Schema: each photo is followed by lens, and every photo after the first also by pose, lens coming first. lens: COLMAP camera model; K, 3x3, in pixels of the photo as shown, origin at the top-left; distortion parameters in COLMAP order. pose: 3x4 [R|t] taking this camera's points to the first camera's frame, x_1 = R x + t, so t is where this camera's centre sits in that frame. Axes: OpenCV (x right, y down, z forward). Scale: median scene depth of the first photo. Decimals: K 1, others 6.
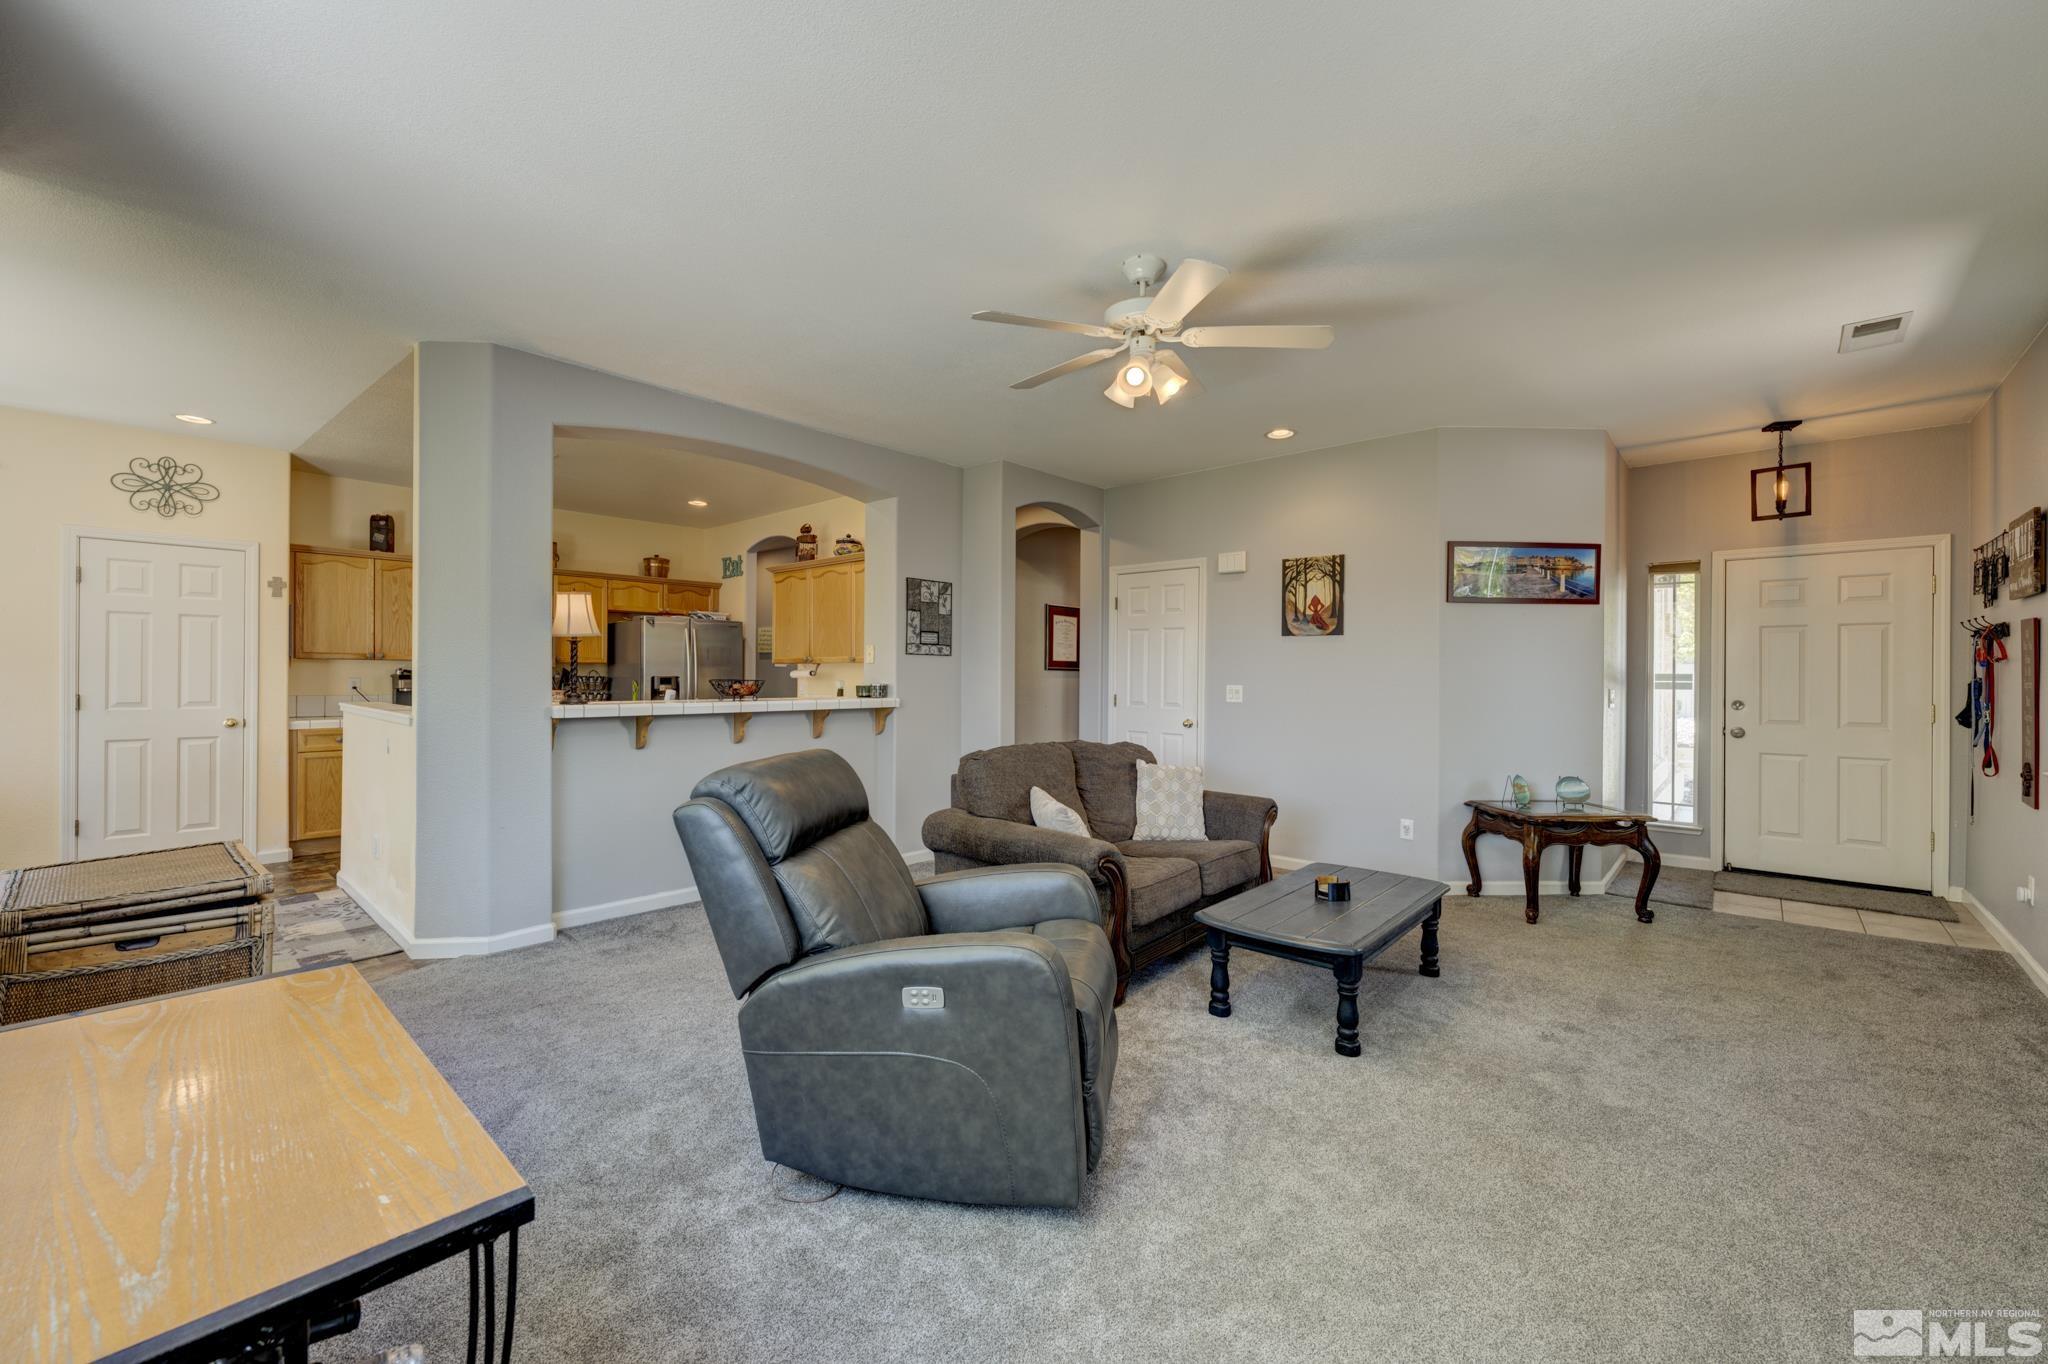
lens RADIAL K [[820.1, 0, 992.3], [0, 820.1, 678.8], [0, 0, 1]] dist [0.001039, 0.000214]
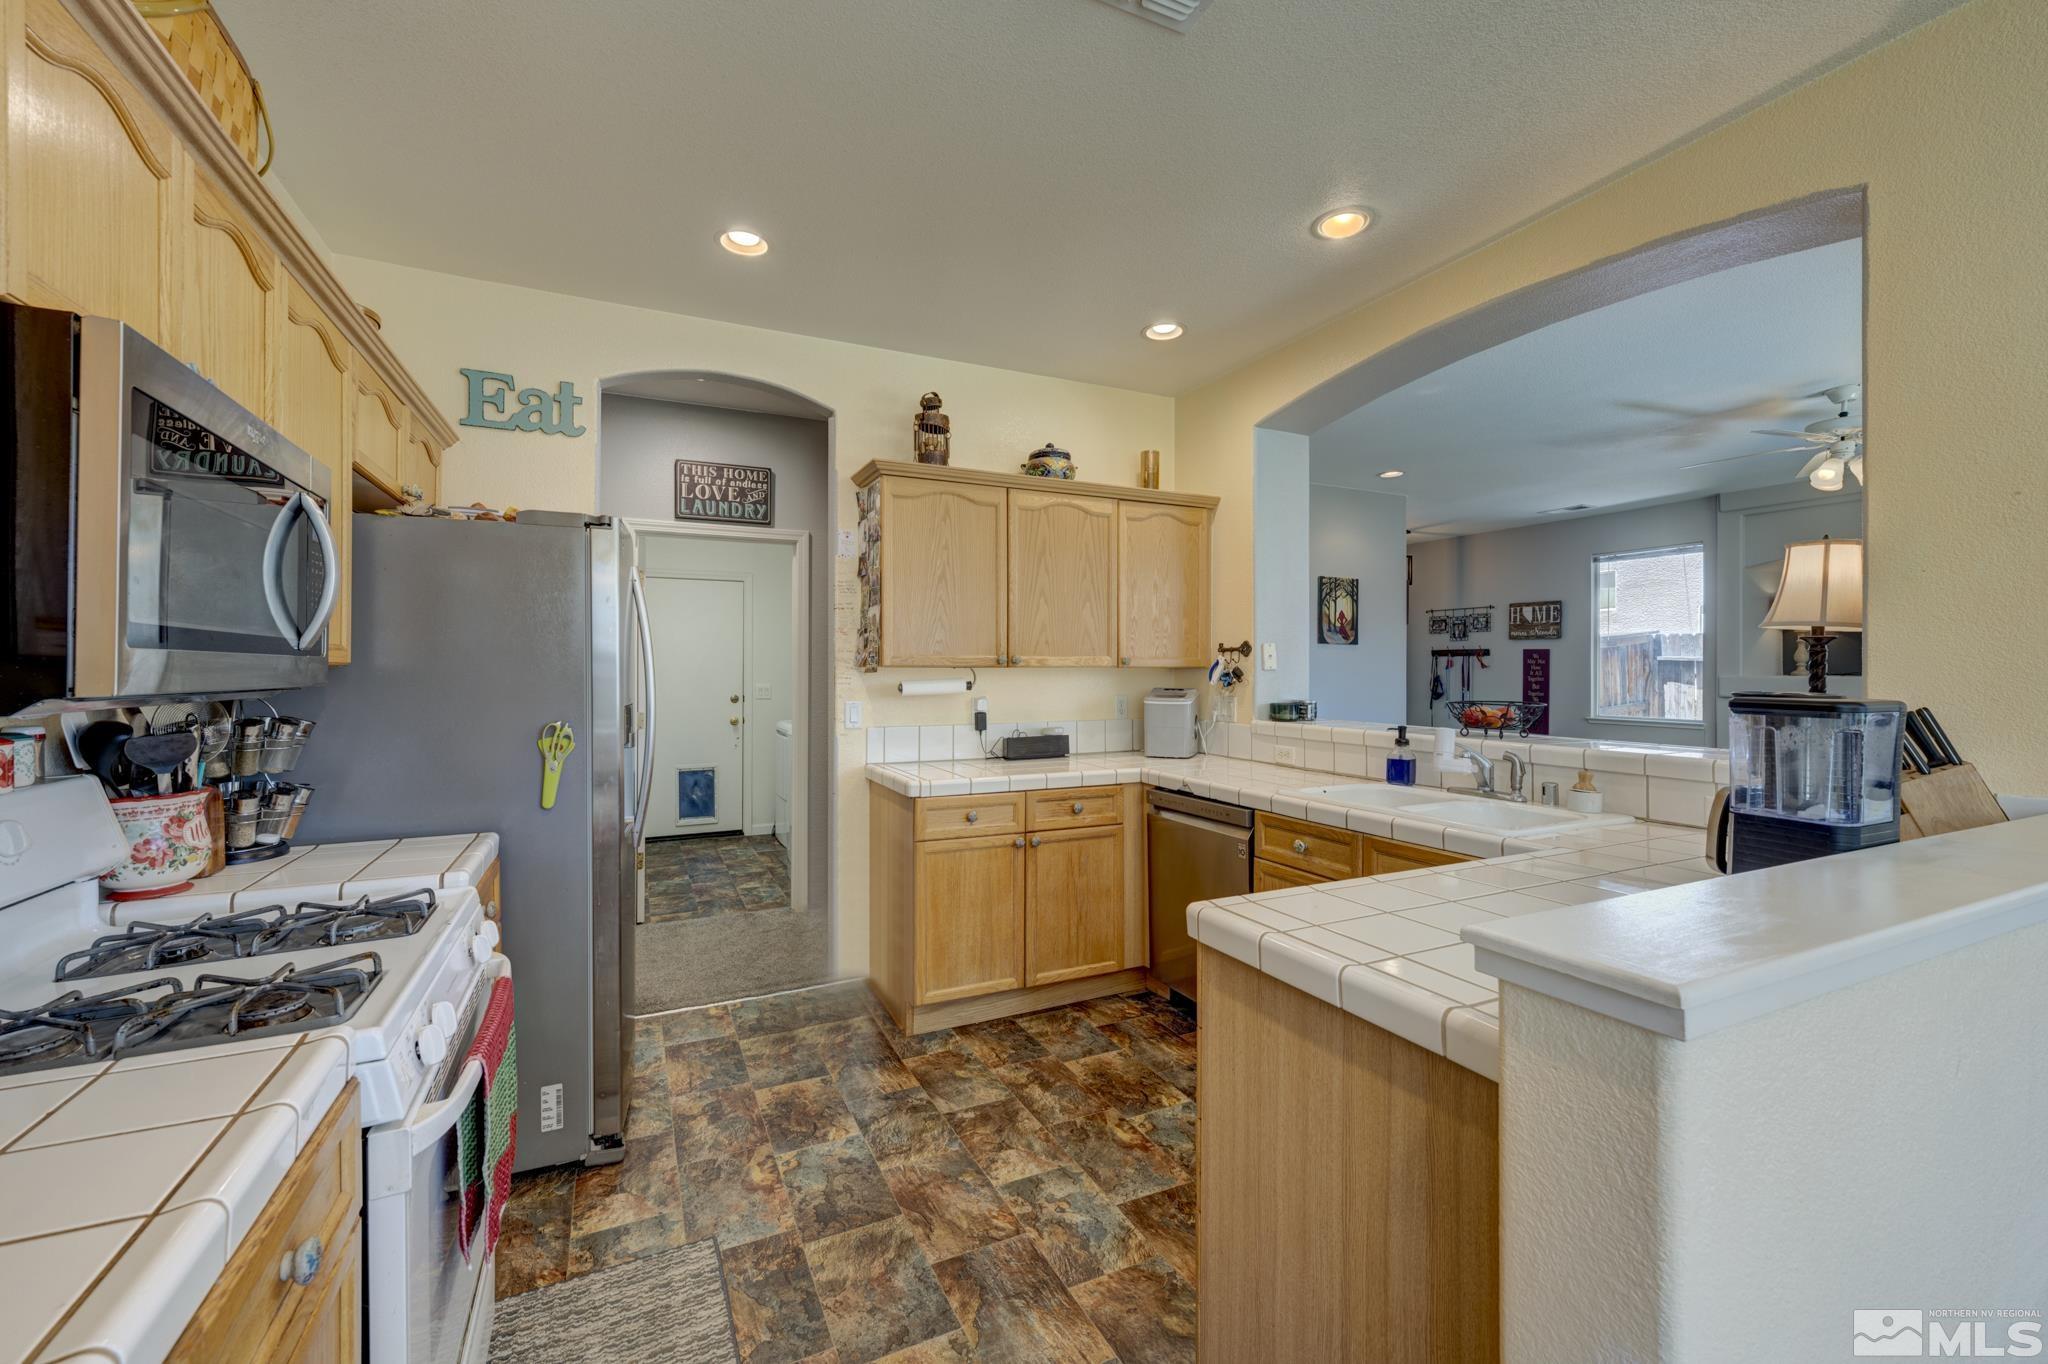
lens RADIAL K [[843.3, 0, 1042.5], [0, 843.3, 670.1], [0, 0, 1]] dist [-0.001829, -0.000340]
pose [[0.352830, -0.007237, 0.935660, -0.750721], [0.005290, 0.999970, 0.005739, -0.020885], [-0.935673, 0.002925, 0.352857, 0.817298]]
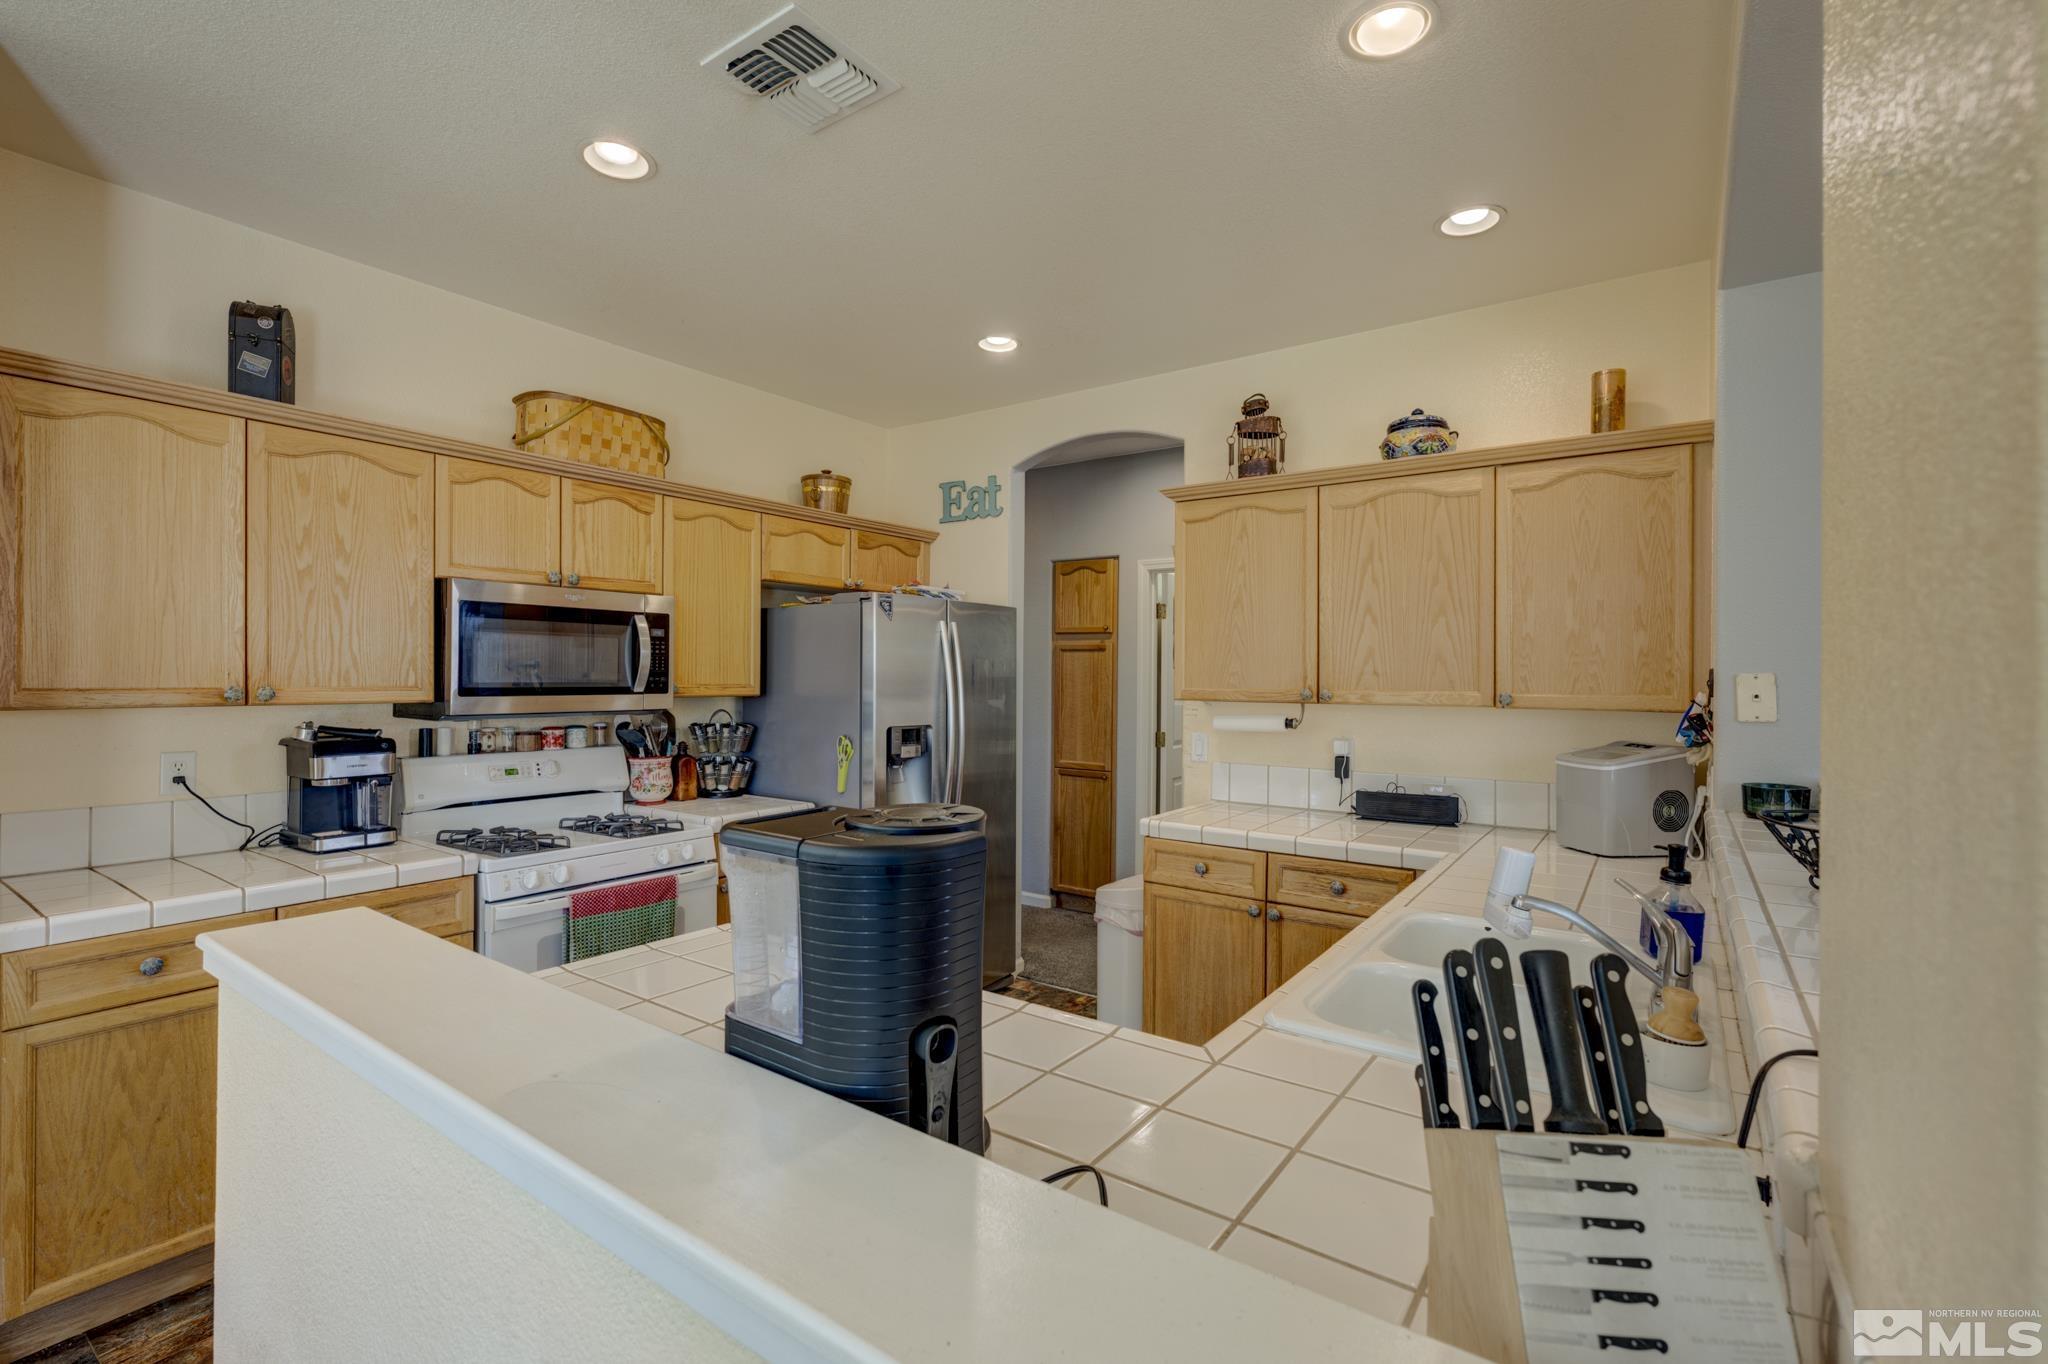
lens RADIAL K [[912.8, 0, 989.4], [0, 912.8, 679.1], [0, 0, 1]] dist [-0.001173, -0.000763]
pose [[0.993066, -0.000426, 0.117561, -0.470149], [0.000198, 0.999998, 0.001946, -0.034162], [-0.117561, -0.001909, 0.993064, 0.559368]]
